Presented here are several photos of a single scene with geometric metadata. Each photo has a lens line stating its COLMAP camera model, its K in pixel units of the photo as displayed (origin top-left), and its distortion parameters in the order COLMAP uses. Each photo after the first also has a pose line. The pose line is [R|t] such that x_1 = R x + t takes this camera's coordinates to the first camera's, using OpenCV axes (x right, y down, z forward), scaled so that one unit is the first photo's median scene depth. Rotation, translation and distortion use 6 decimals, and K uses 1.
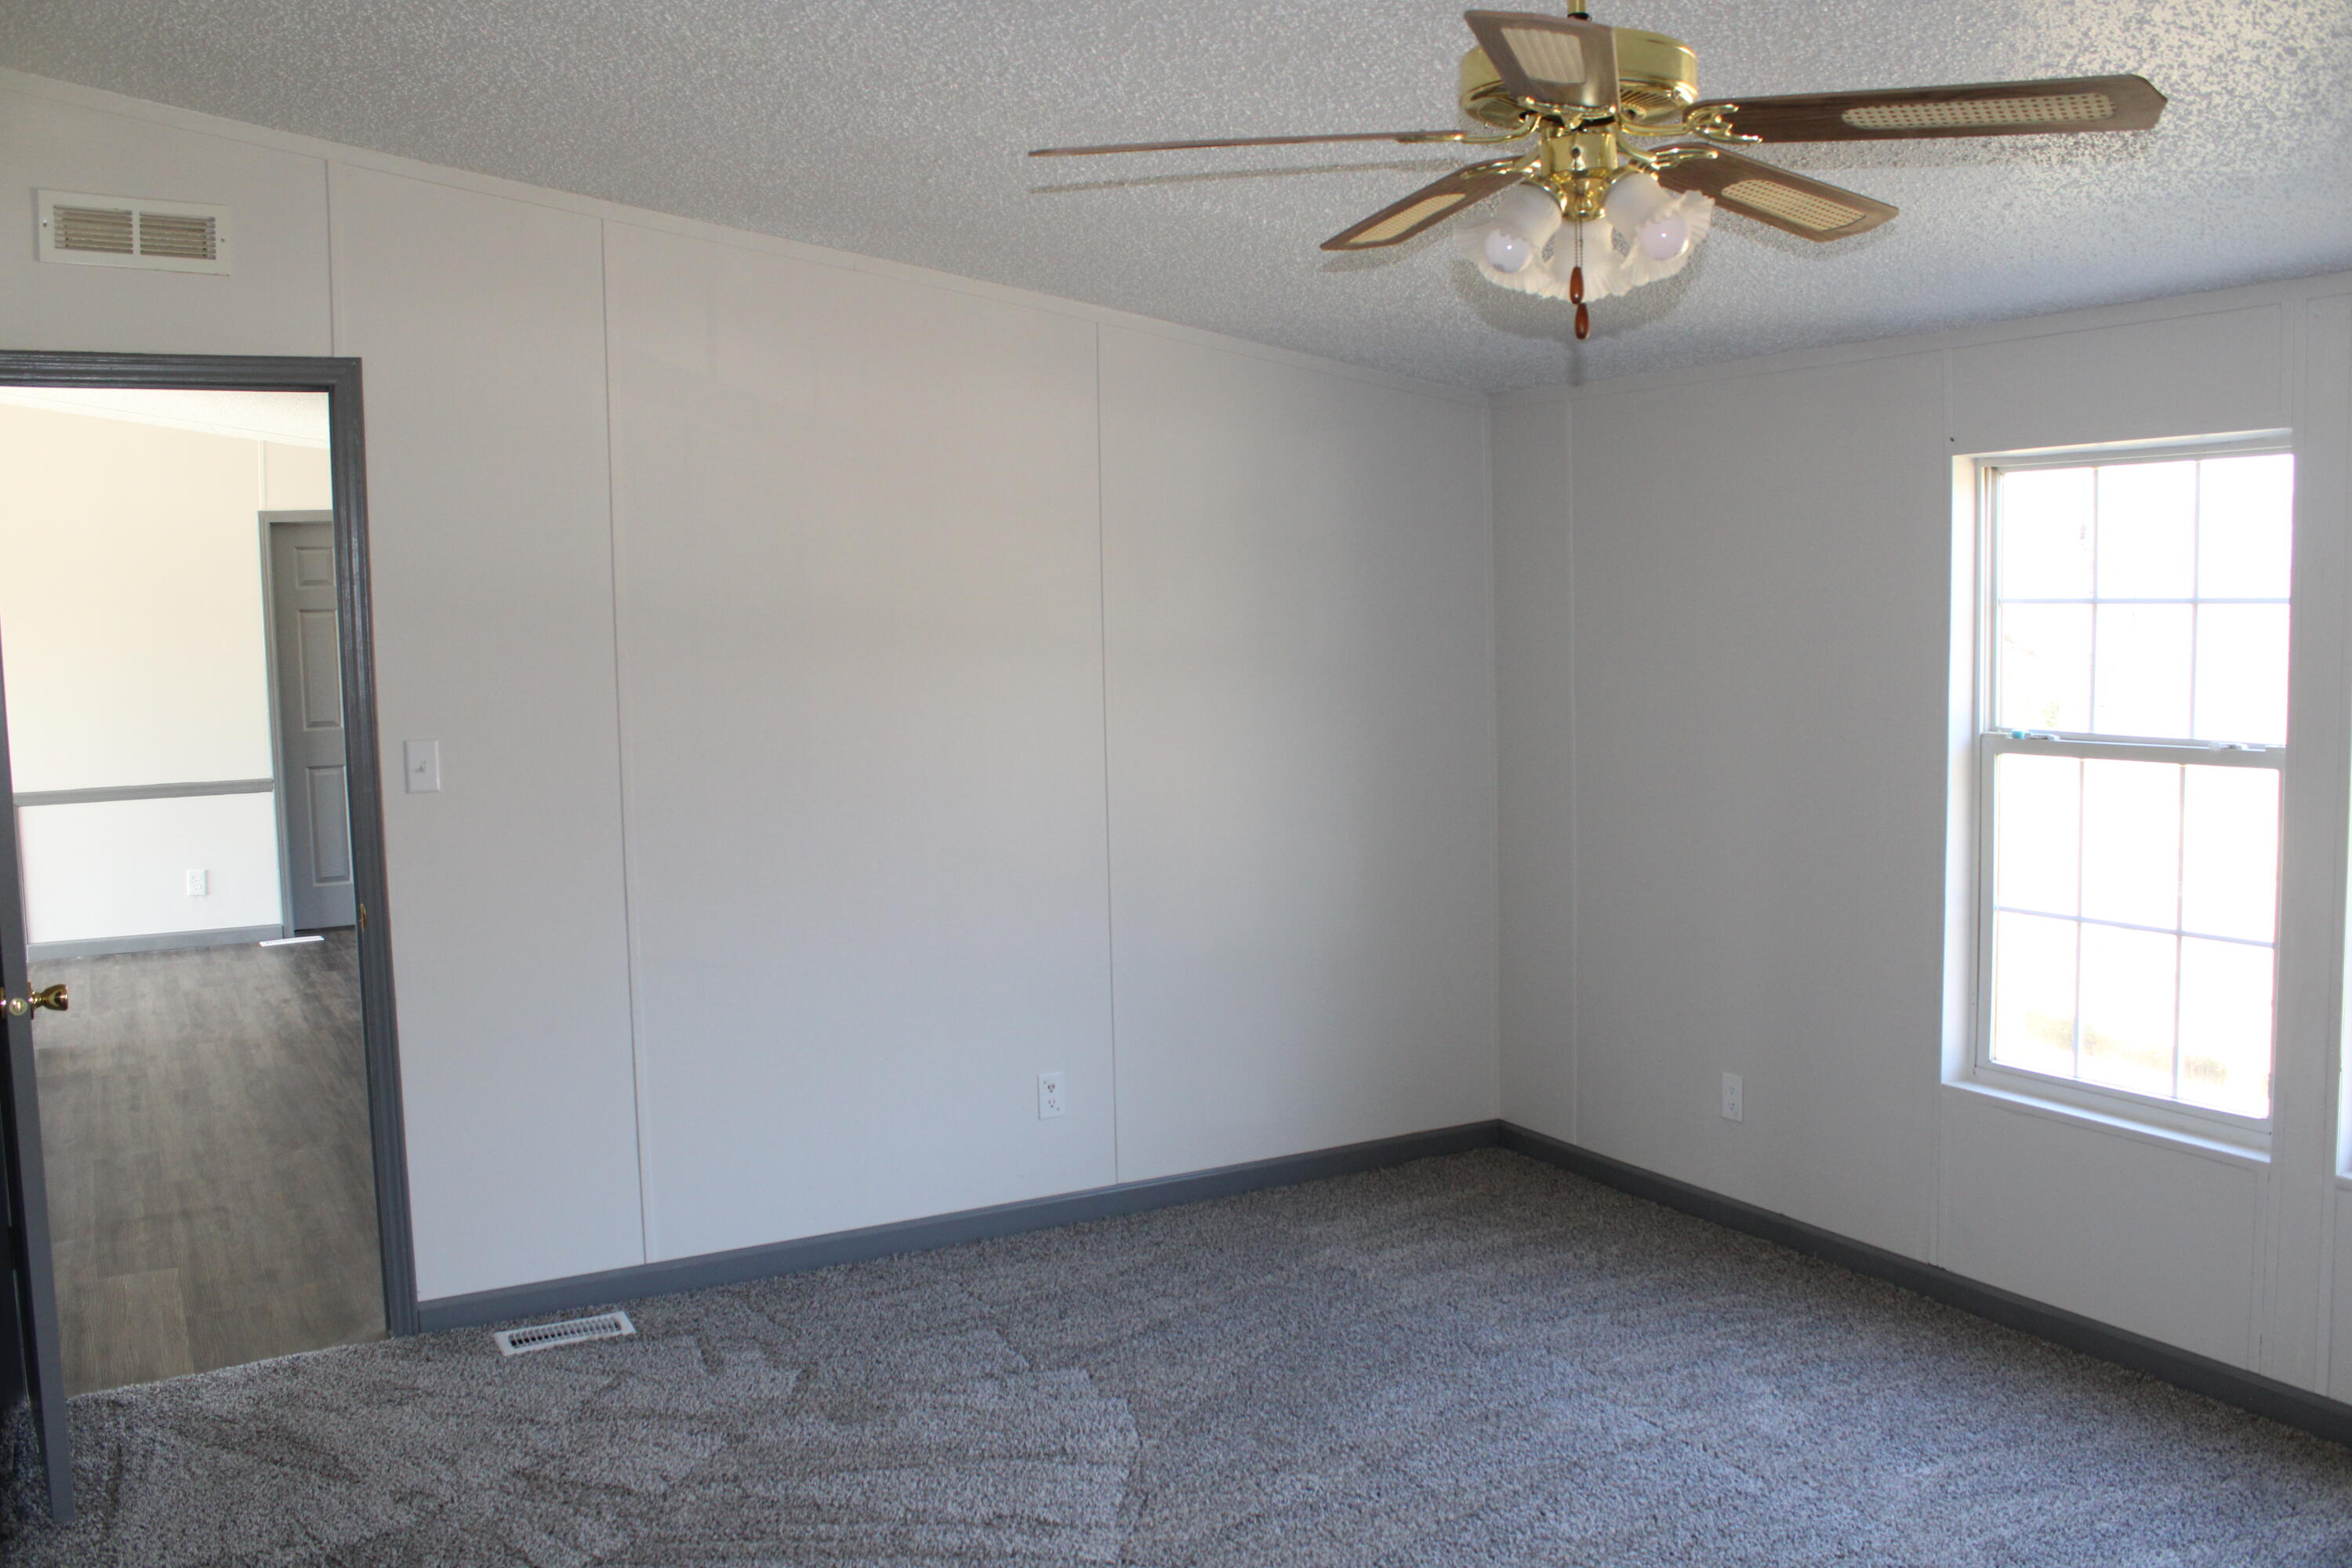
lens RADIAL K [[1969.5, 0, 1176.0], [0, 1969.5, 784.0], [0, 0, 1]] dist [-0.158042, 0.149944]
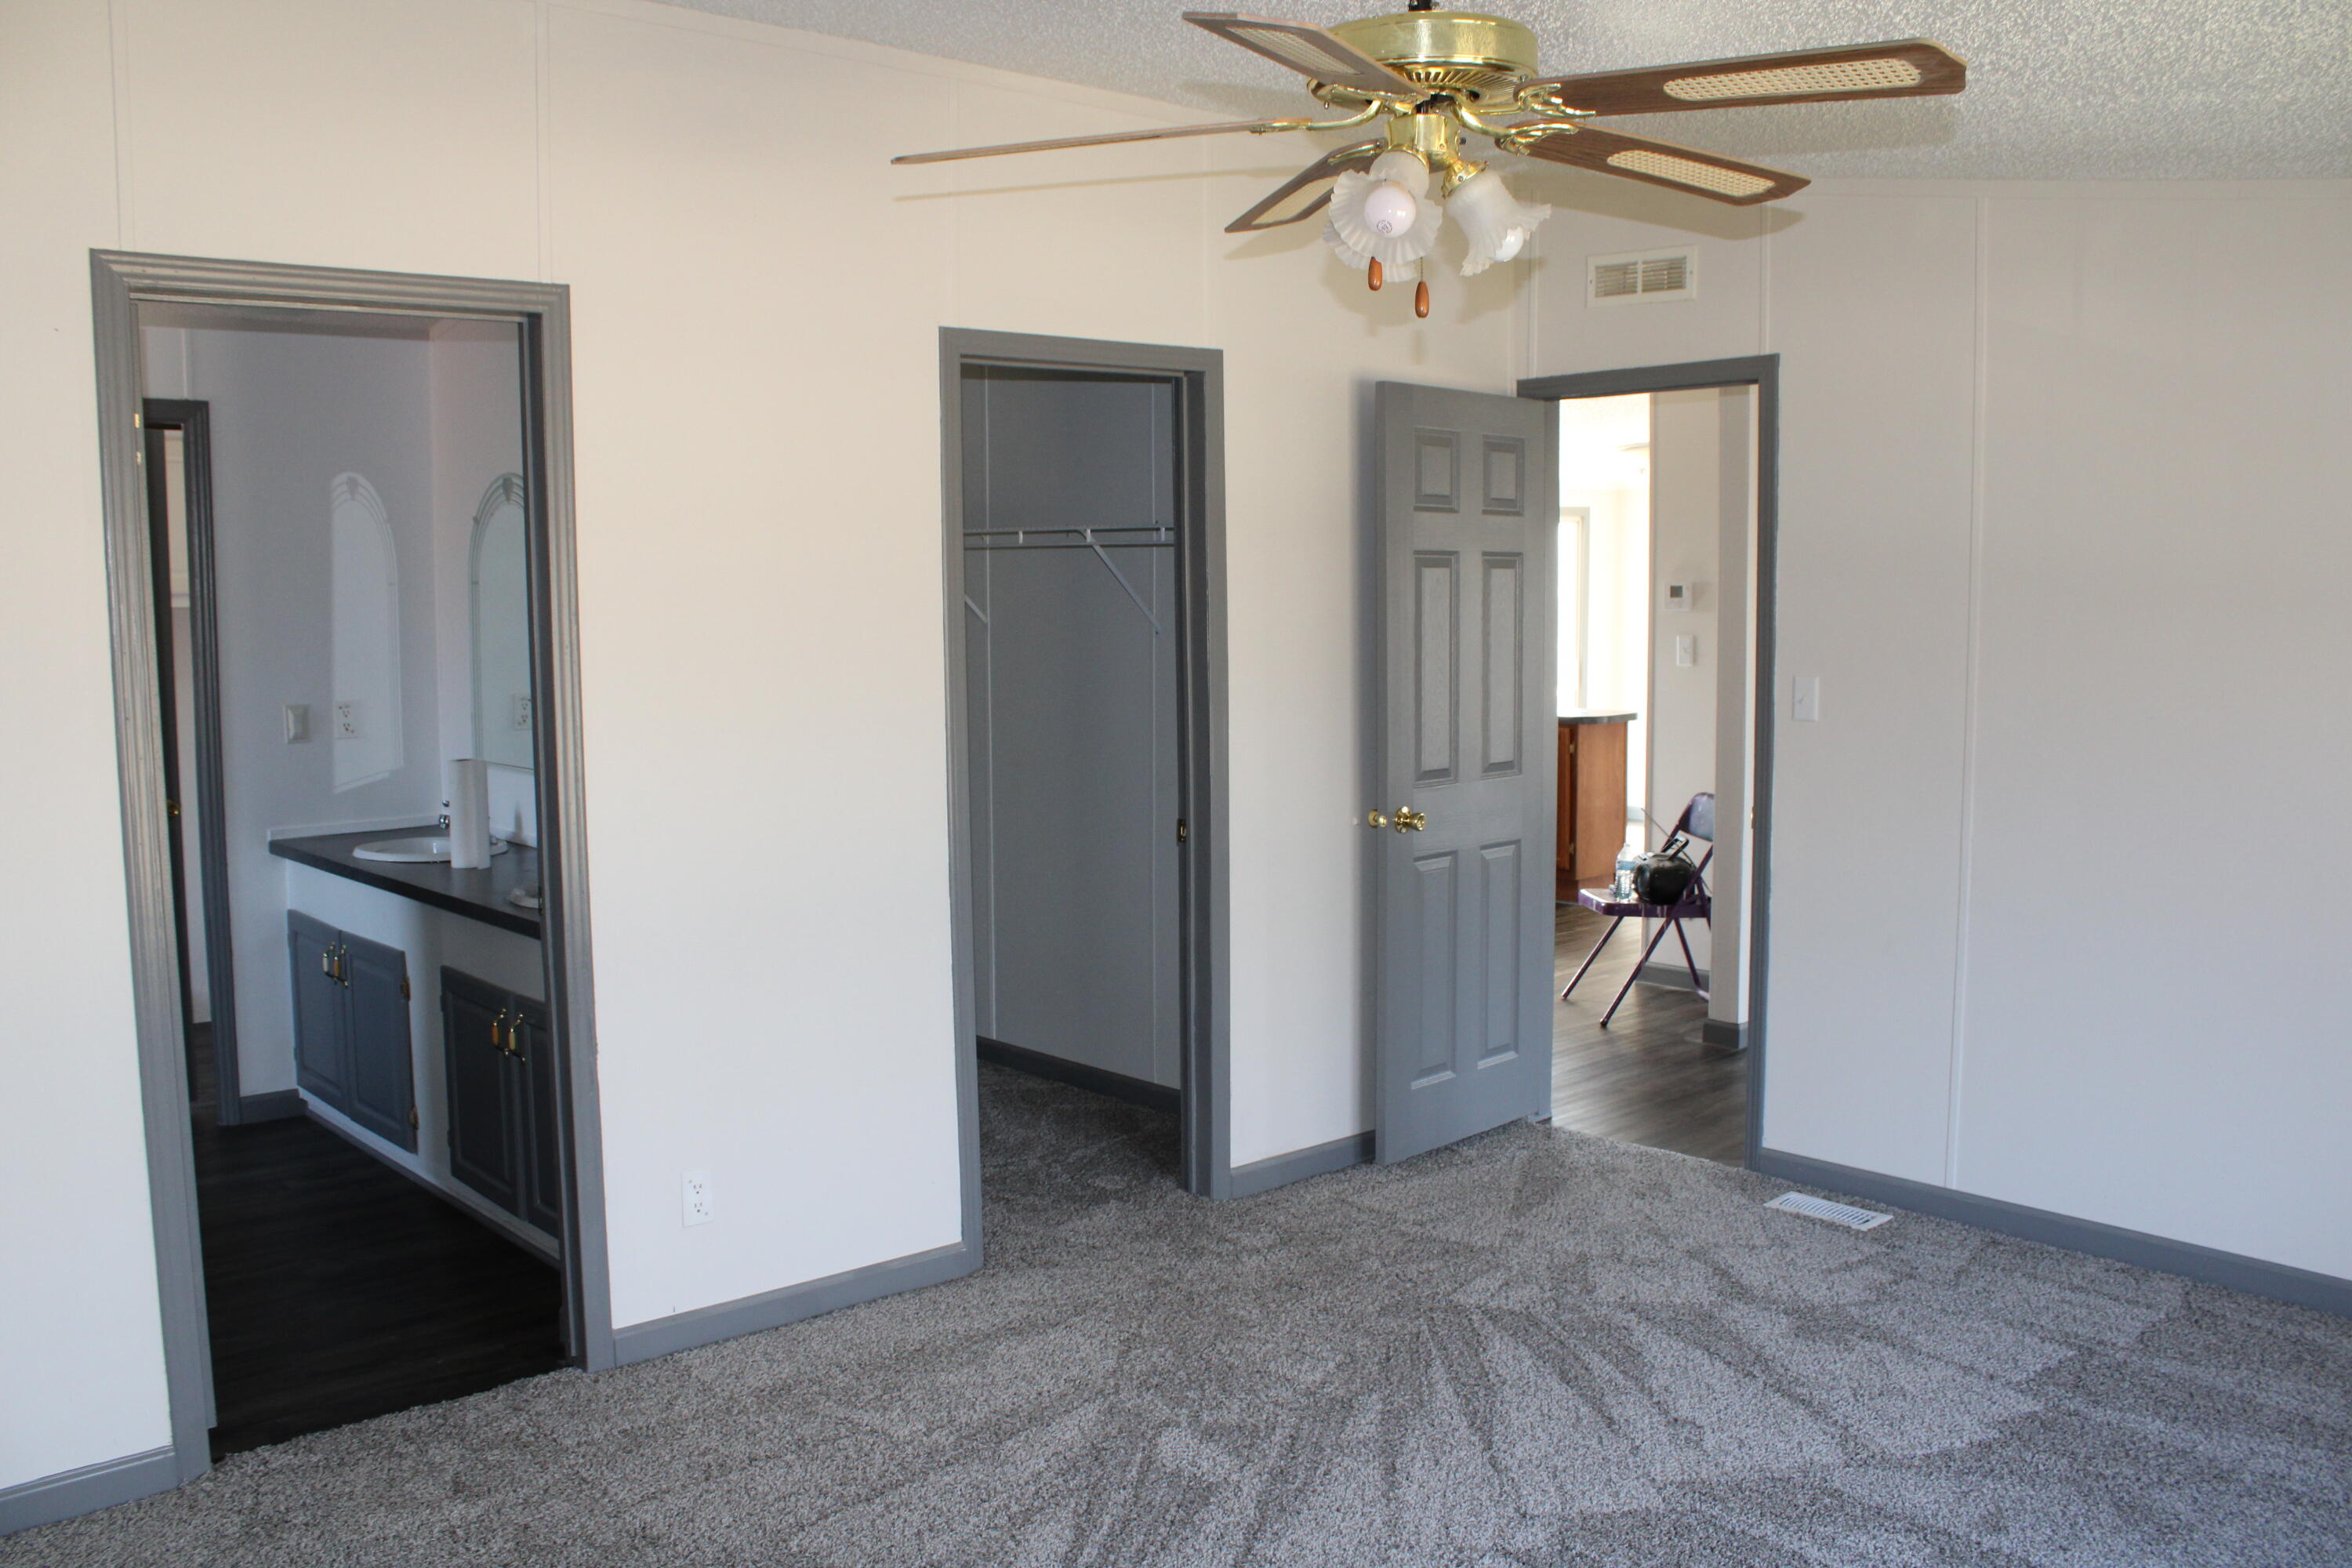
lens RADIAL K [[1969.5, 0, 1176.0], [0, 1969.5, 784.0], [0, 0, 1]] dist [-0.158042, 0.149944]
pose [[0.231881, 0.126260, -0.964515, 0.733433], [-0.085839, 0.990328, 0.109003, -0.059695], [0.968949, 0.057518, 0.240476, 0.383188]]
